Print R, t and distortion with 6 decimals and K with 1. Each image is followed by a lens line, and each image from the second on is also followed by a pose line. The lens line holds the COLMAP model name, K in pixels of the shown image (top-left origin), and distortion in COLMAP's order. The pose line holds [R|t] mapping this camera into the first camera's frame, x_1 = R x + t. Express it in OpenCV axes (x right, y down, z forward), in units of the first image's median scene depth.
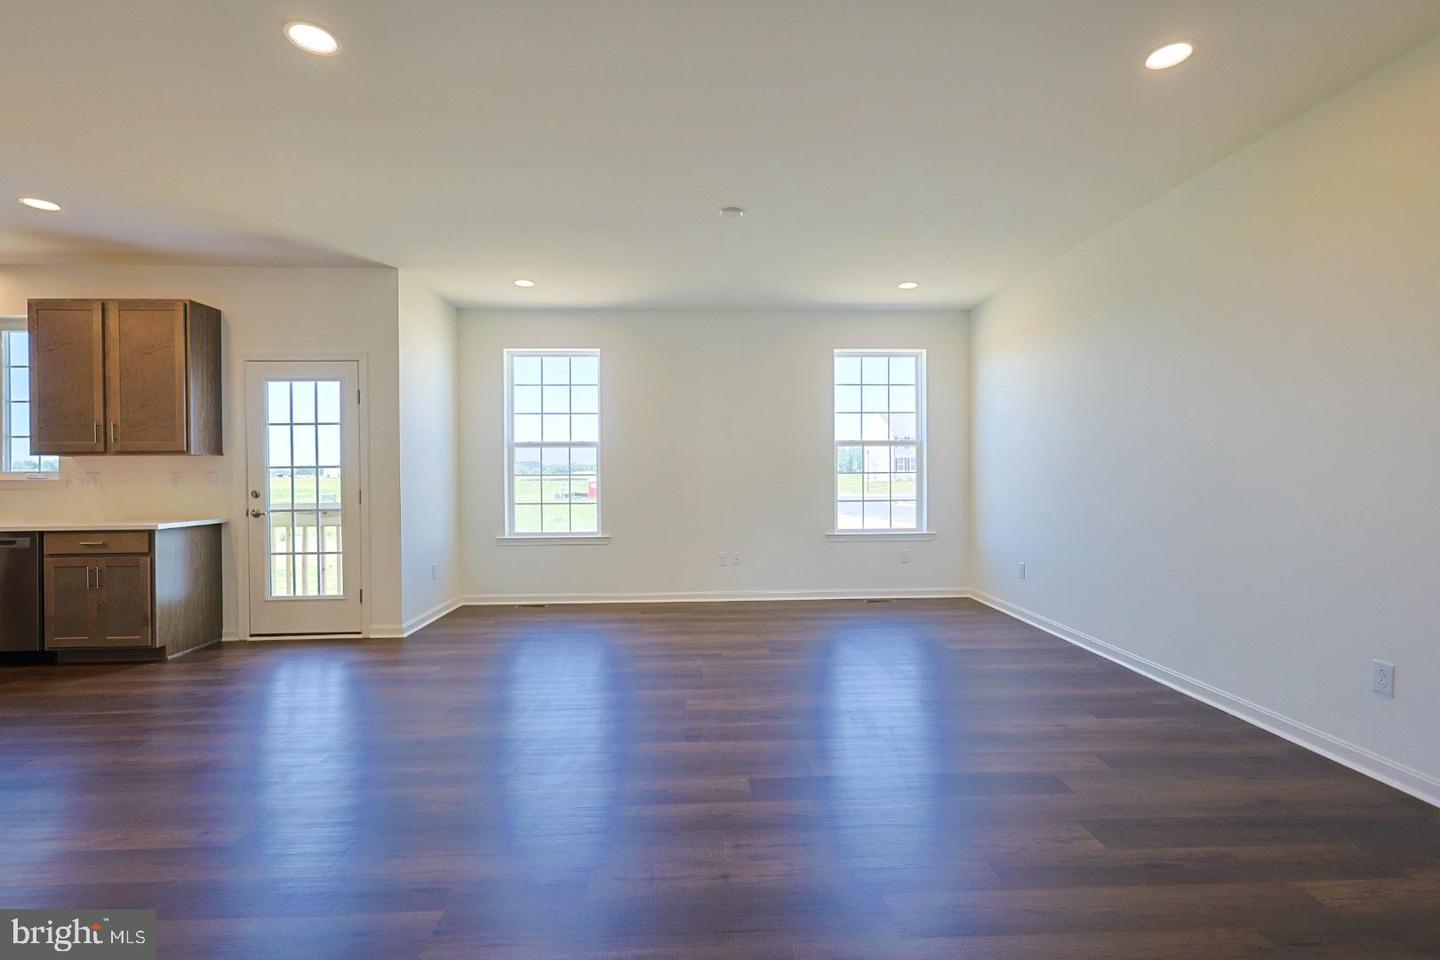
lens RADIAL K [[640.9, 0, 720.0], [0, 640.9, 480.0], [0, 0, 1]] dist [0.001116, 0.000218]
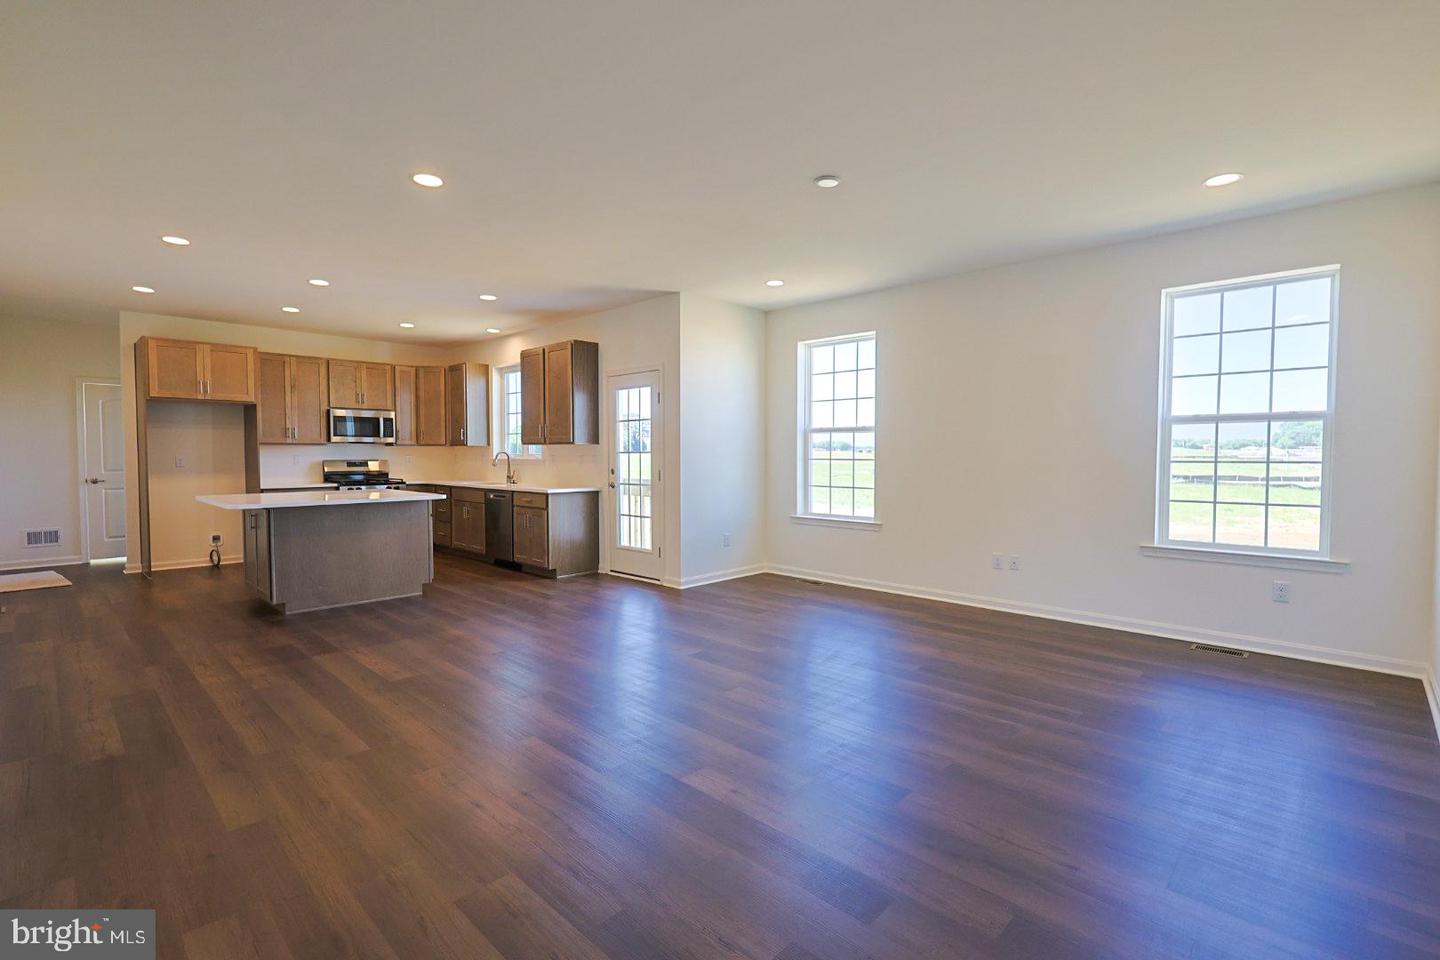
lens RADIAL K [[640.9, 0, 720.0], [0, 640.9, 480.0], [0, 0, 1]] dist [0.001116, 0.000218]
pose [[0.702962, 0.035586, -0.710337, 0.439784], [-0.009768, 0.999136, 0.040387, -0.018775], [0.711160, -0.021452, 0.702702, 0.179170]]
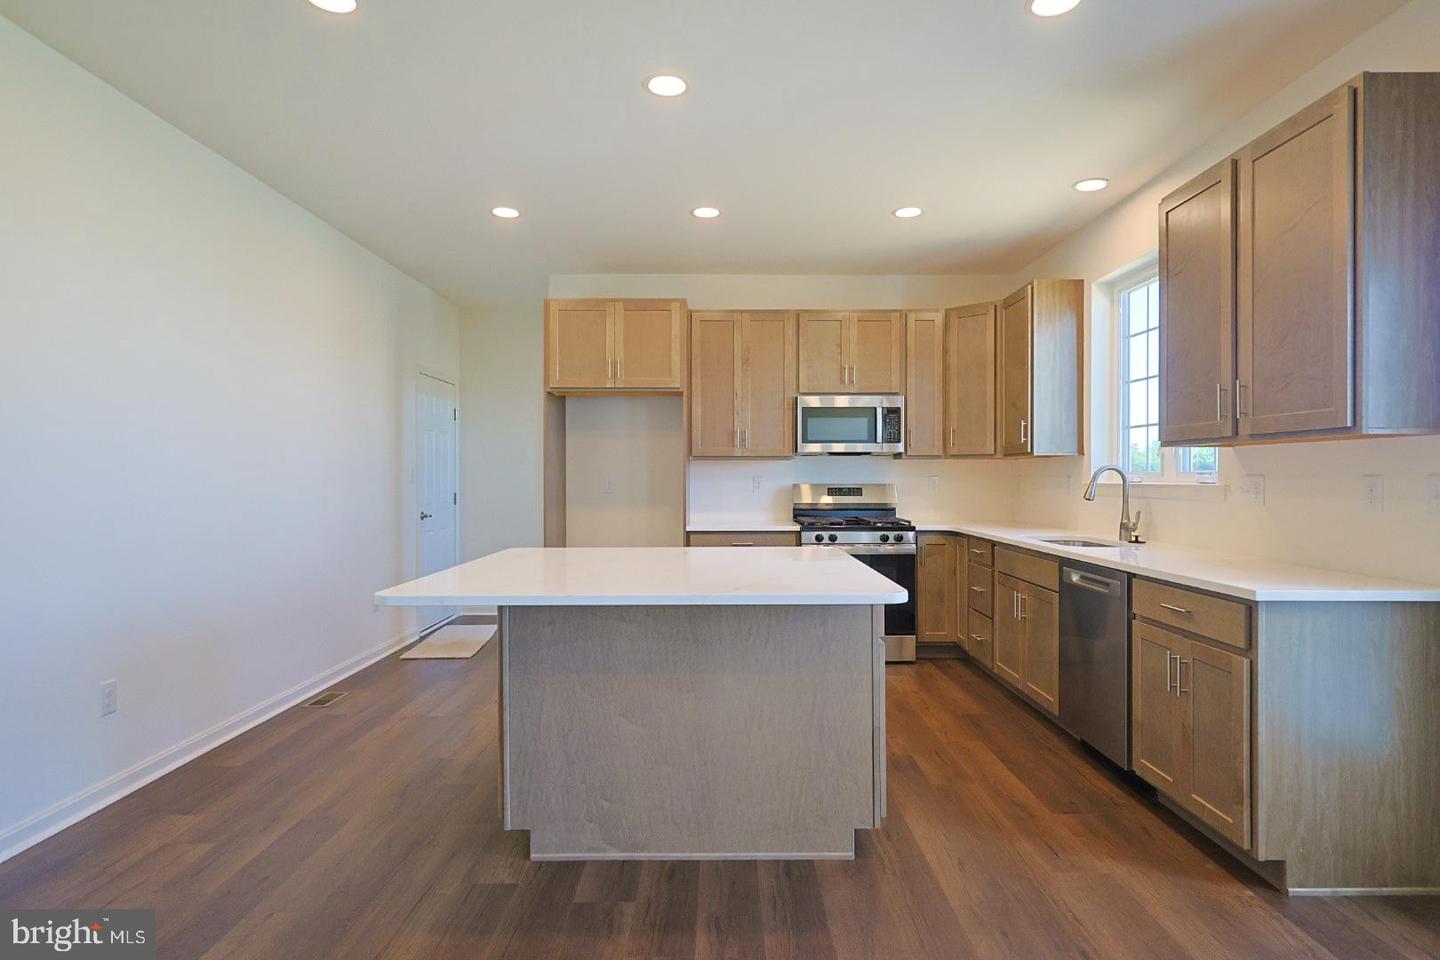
lens RADIAL K [[781.7, 0, 723.5], [0, 781.7, 475.5], [0, 0, 1]] dist [0.003986, 0.001543]
pose [[-0.028898, 0.004826, -0.999571, -0.267452], [-0.005956, 0.999970, 0.005000, -0.011651], [0.999565, 0.006098, -0.028868, 0.547627]]
